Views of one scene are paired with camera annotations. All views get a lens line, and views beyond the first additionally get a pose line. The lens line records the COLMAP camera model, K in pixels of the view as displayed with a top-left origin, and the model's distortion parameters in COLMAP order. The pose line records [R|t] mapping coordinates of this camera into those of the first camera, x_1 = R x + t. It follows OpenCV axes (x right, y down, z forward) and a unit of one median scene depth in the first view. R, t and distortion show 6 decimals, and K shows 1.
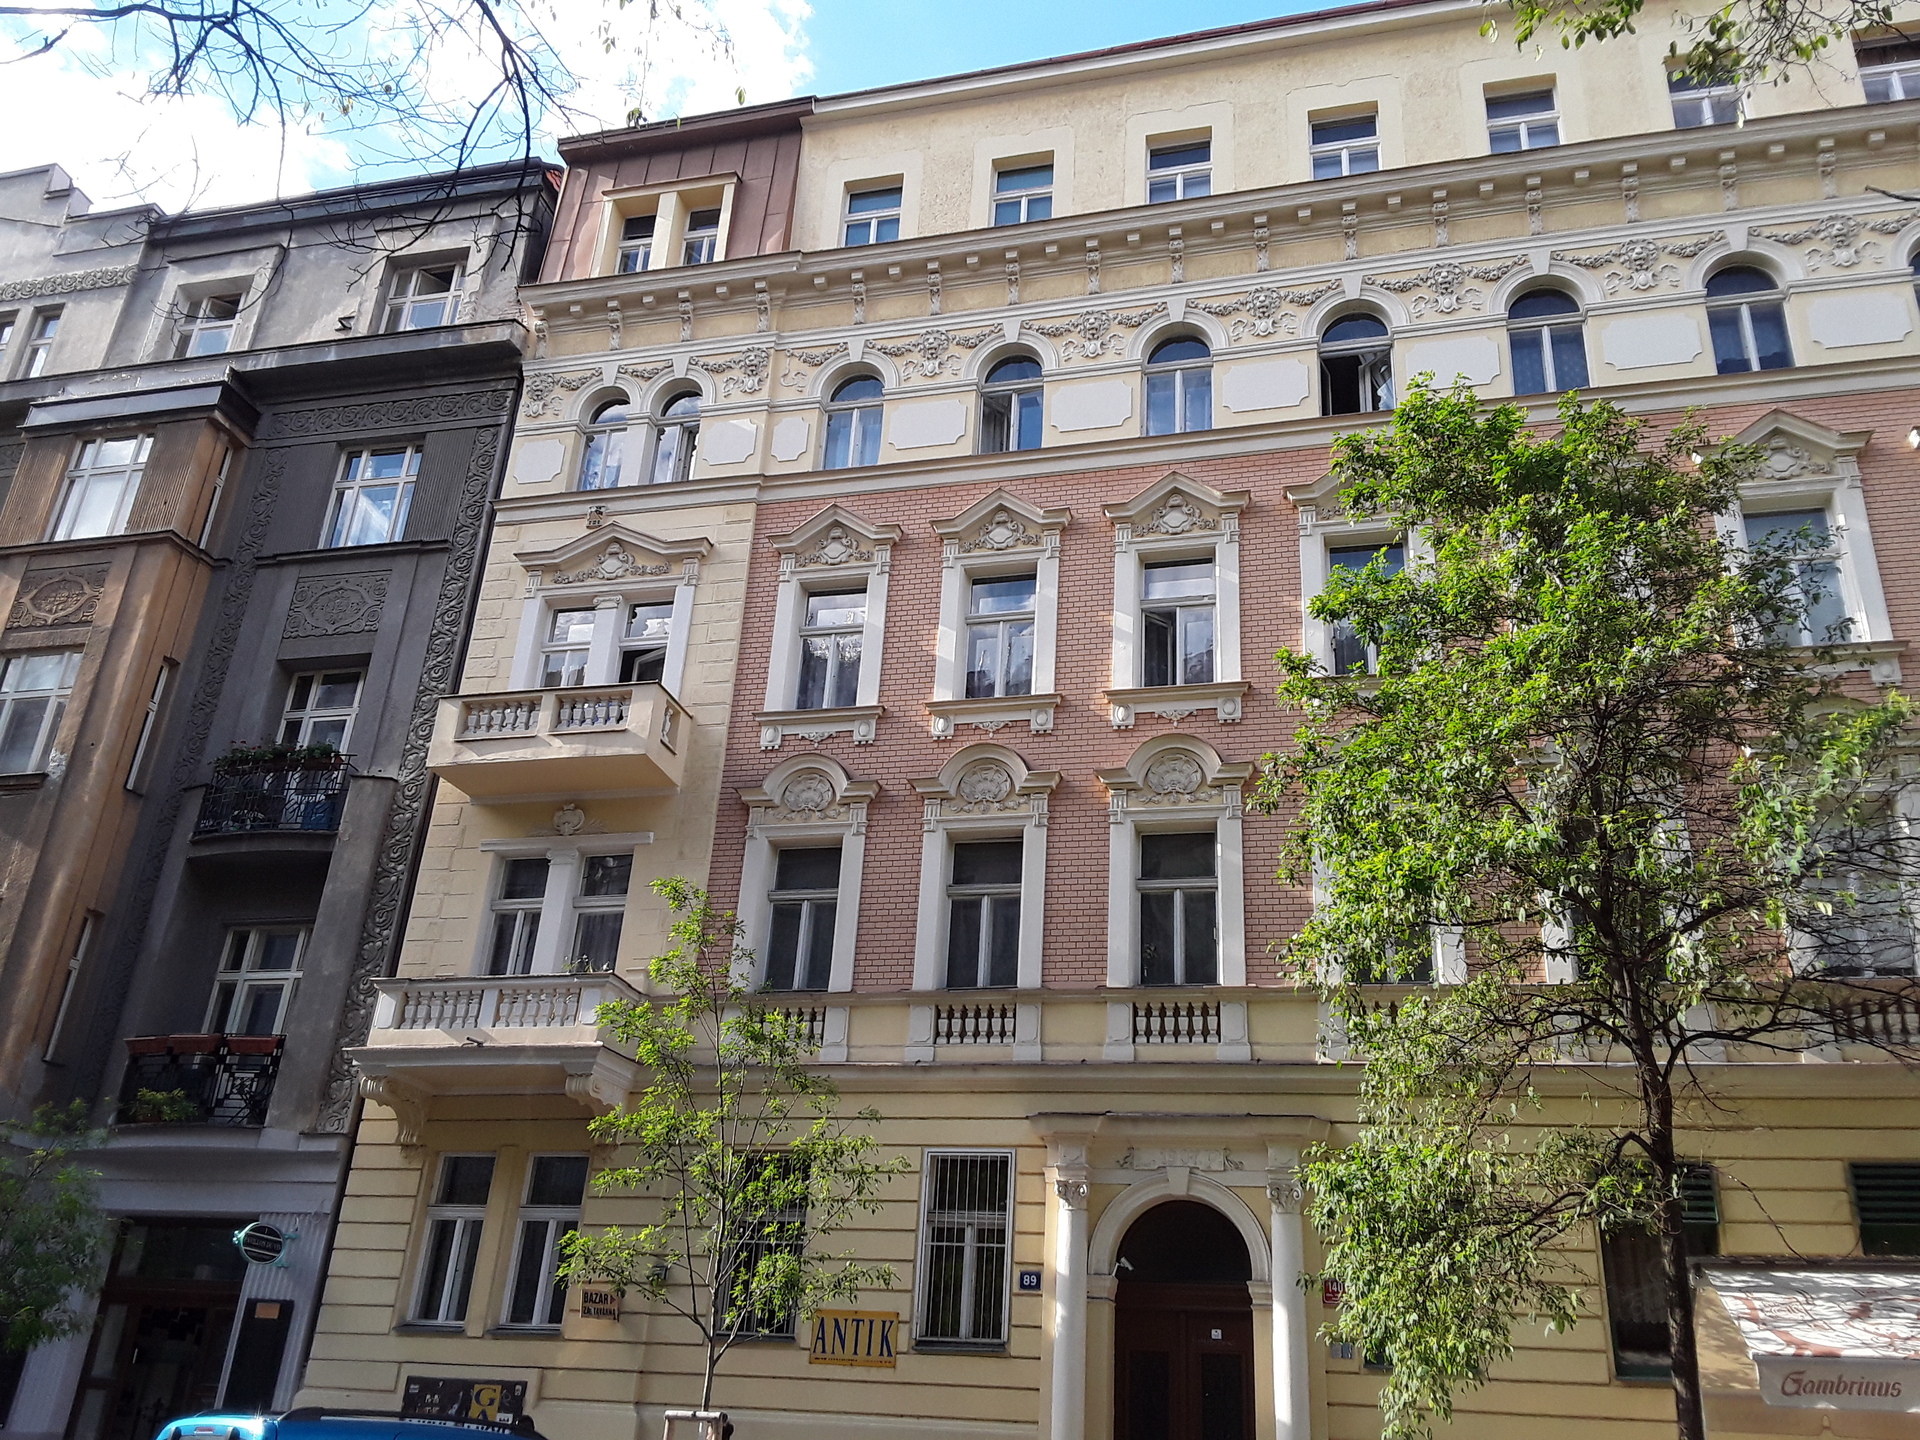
lens RADIAL K [[1514.1, 0, 960.0], [0, 1514.1, 720.0], [0, 0, 1]] dist [0.086879, -0.111376]
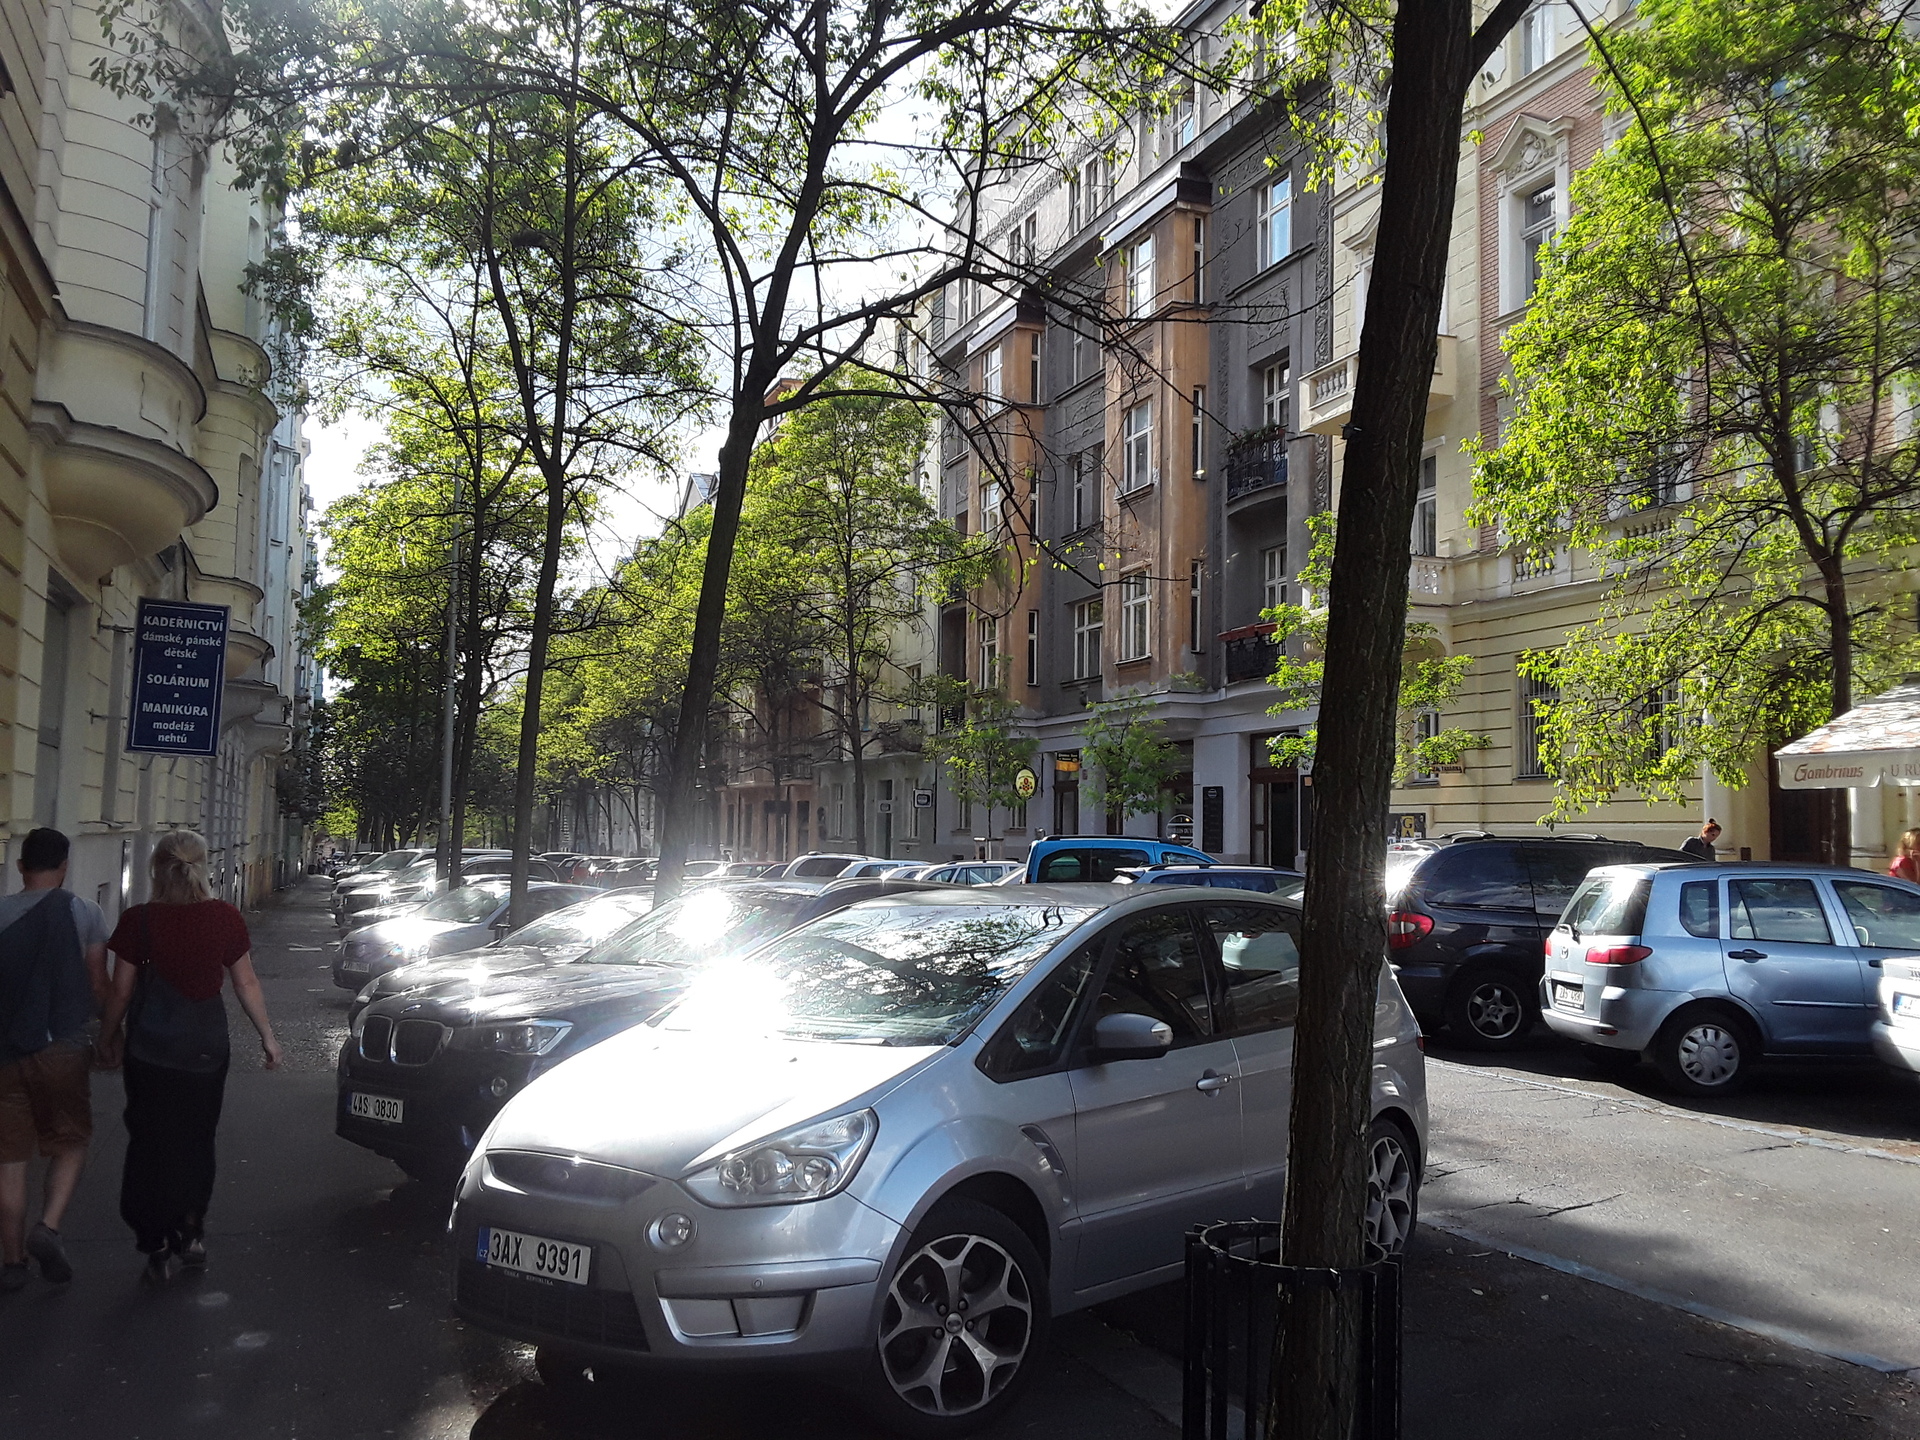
lens RADIAL K [[1531.1, 0, 960.0], [0, 1531.1, 720.0], [0, 0, 1]] dist [0.002551, 0.000766]
pose [[0.578445, -0.102581, -0.809246, 0.538651], [0.359413, 0.922624, 0.139953, -0.031772], [0.732273, -0.371809, 0.570556, -0.146434]]
